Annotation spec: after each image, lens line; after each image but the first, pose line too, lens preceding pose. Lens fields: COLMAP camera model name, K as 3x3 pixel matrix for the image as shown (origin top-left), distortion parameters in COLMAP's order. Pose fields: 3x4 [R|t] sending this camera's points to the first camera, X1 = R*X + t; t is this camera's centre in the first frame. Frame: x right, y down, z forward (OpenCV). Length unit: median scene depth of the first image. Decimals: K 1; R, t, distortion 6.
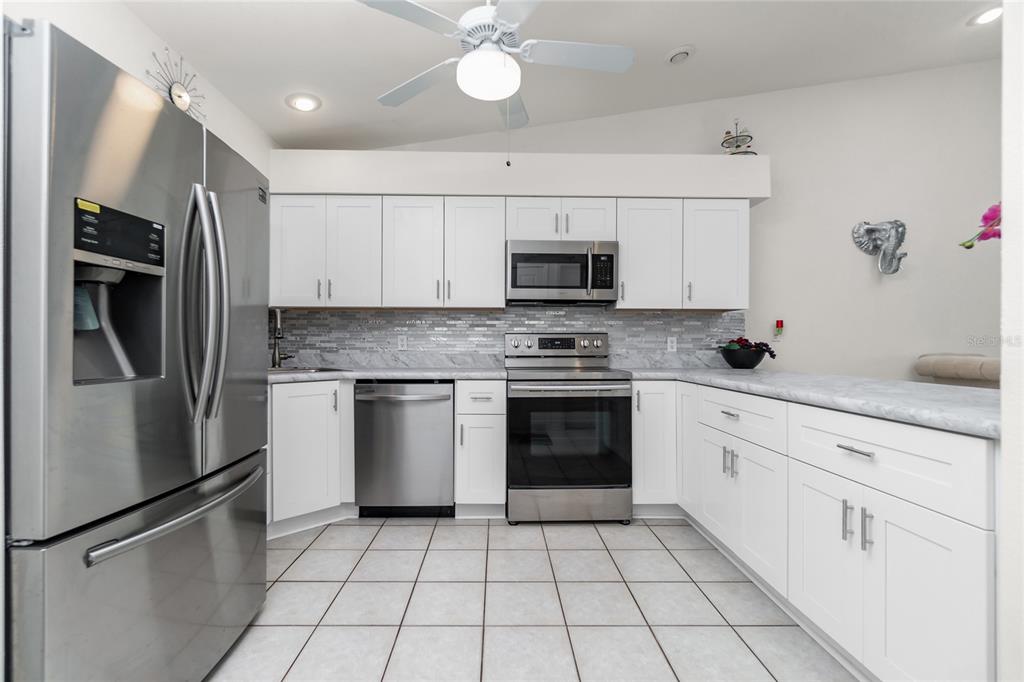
lens RADIAL K [[459.1, 0, 494.7], [0, 459.1, 342.6], [0, 0, 1]] dist [-0.000789, -0.000159]
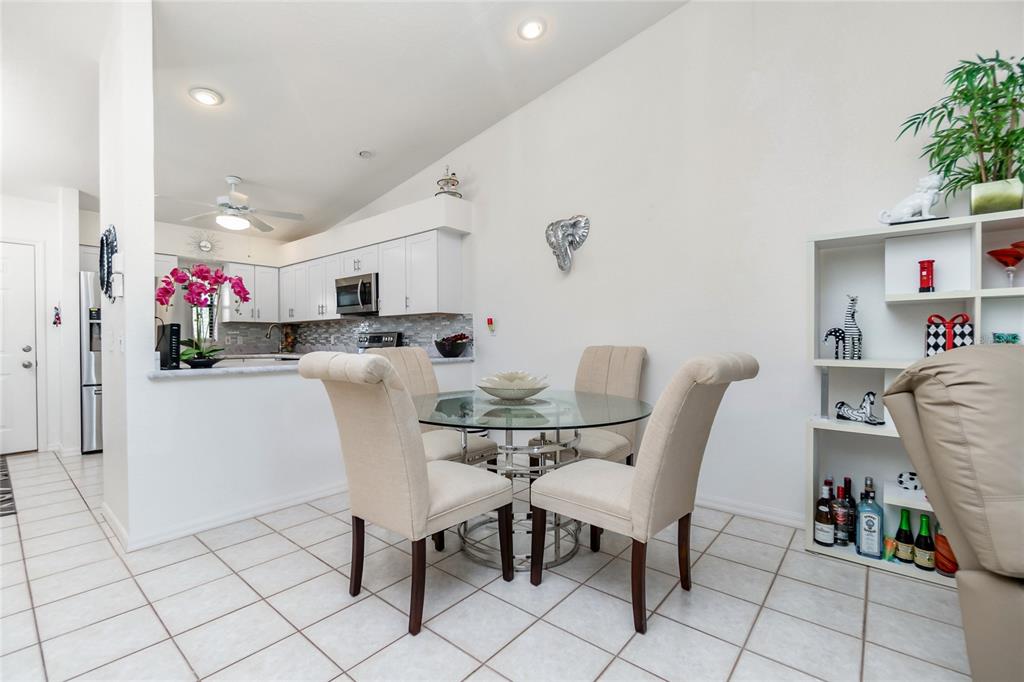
lens RADIAL K [[463.8, 0, 512.0], [0, 463.8, 341.0], [0, 0, 1]] dist [-0.000364, -0.008884]
pose [[0.738388, -0.004588, -0.674361, 1.682495], [0.011027, 0.999925, 0.005271, 0.005125], [0.674286, -0.011328, 0.738383, 0.163069]]
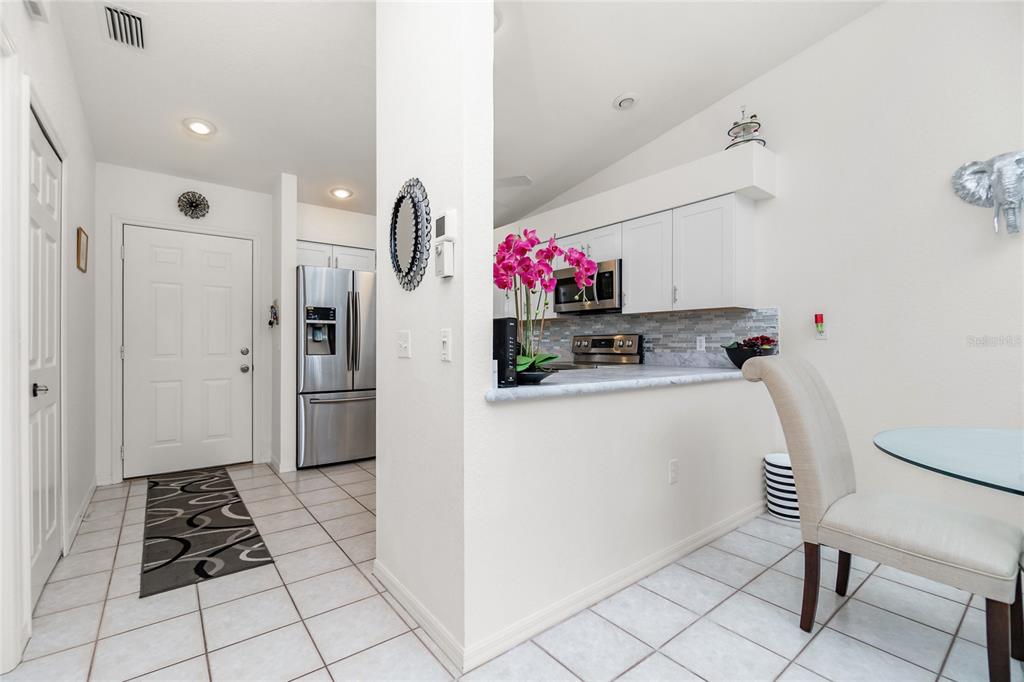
lens RADIAL K [[429.5, 0, 461.4], [0, 429.5, 344.1], [0, 0, 1]] dist [-0.001136, -0.000091]
pose [[0.561474, -0.003591, -0.827487, 0.967624], [0.005184, 0.999986, -0.000823, 0.003162], [0.827478, -0.003828, 0.561484, 0.014829]]
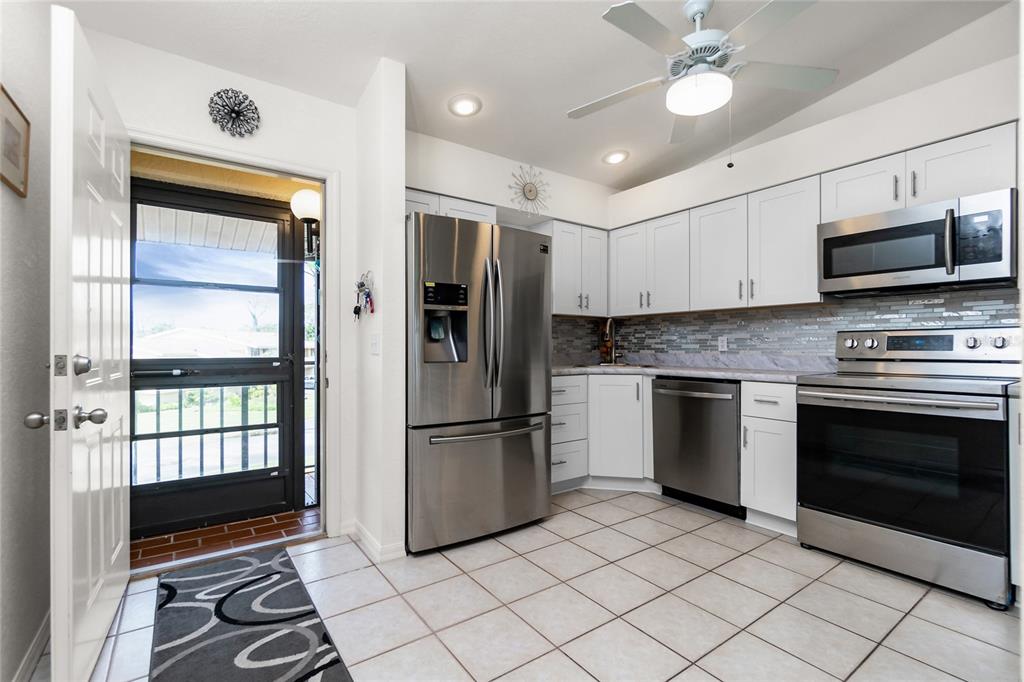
lens RADIAL K [[441.9, 0, 483.9], [0, 441.9, 345.0], [0, 0, 1]] dist [0.000865, 0.000481]
pose [[0.549376, -0.005444, -0.835557, 0.377289], [0.006278, 0.999977, -0.002387, 0.002663], [0.835551, -0.003934, 0.549398, 0.010355]]
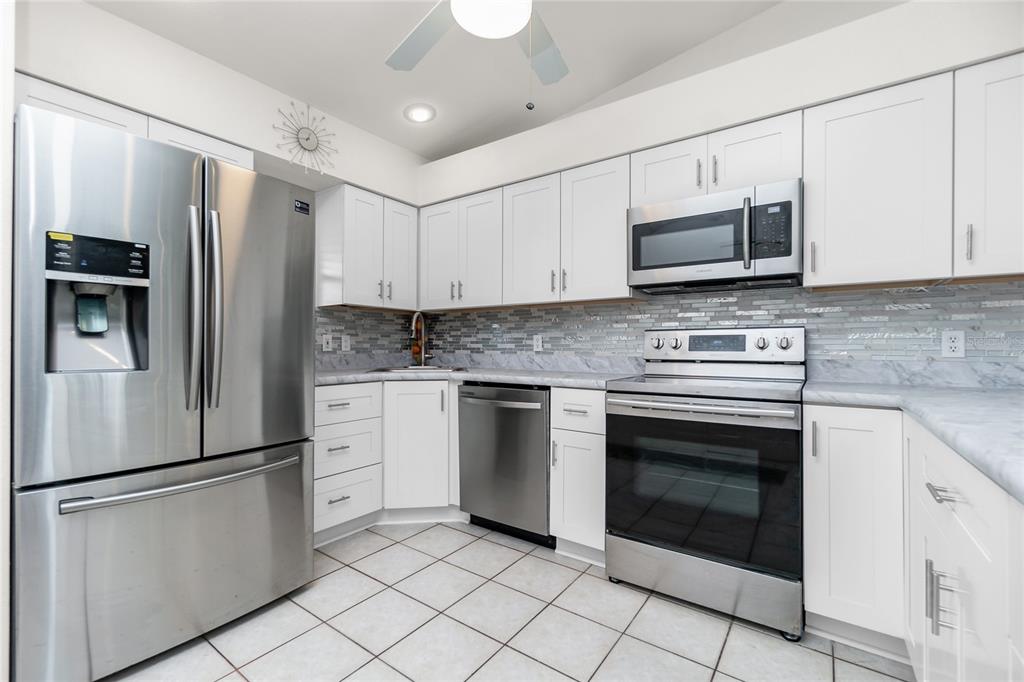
lens RADIAL K [[447.9, 0, 484.0], [0, 447.9, 343.7], [0, 0, 1]] dist [-0.001498, -0.000132]
pose [[0.793589, -0.003387, -0.608444, 0.292309], [0.002467, 0.999994, -0.002350, 0.003856], [0.608449, 0.000364, 0.793593, 0.256152]]
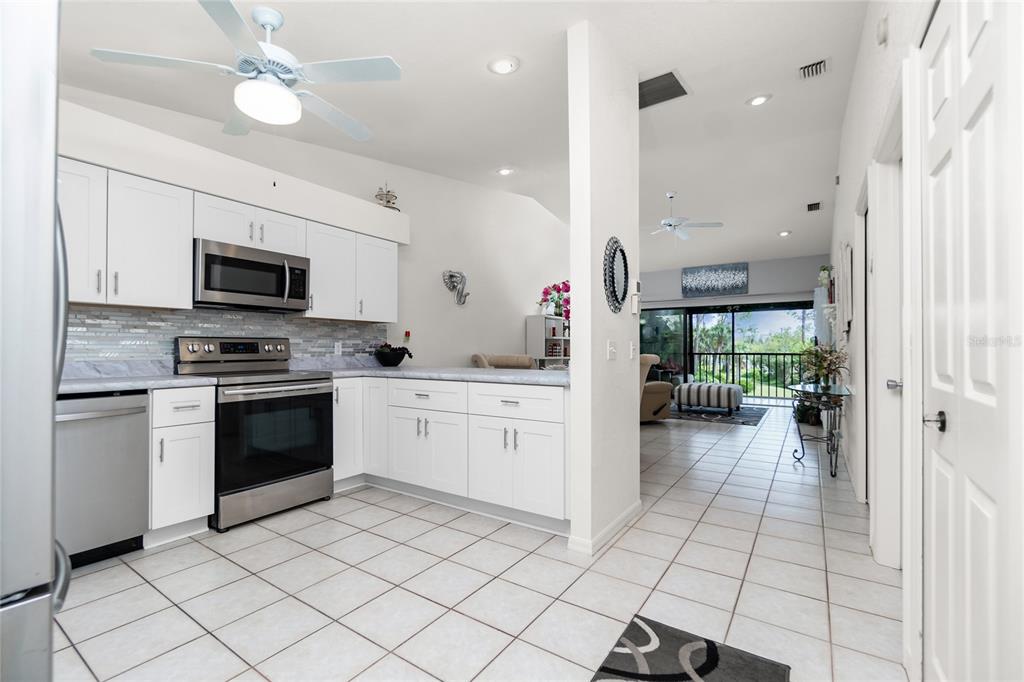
lens RADIAL K [[459.2, 0, 506.4], [0, 459.2, 345.5], [0, 0, 1]] dist [-0.001528, -0.000061]
pose [[0.569504, 0.004063, 0.821978, -0.386468], [-0.001709, 0.999991, -0.003759, -0.000531], [-0.821986, 0.000736, 0.569507, -0.053442]]
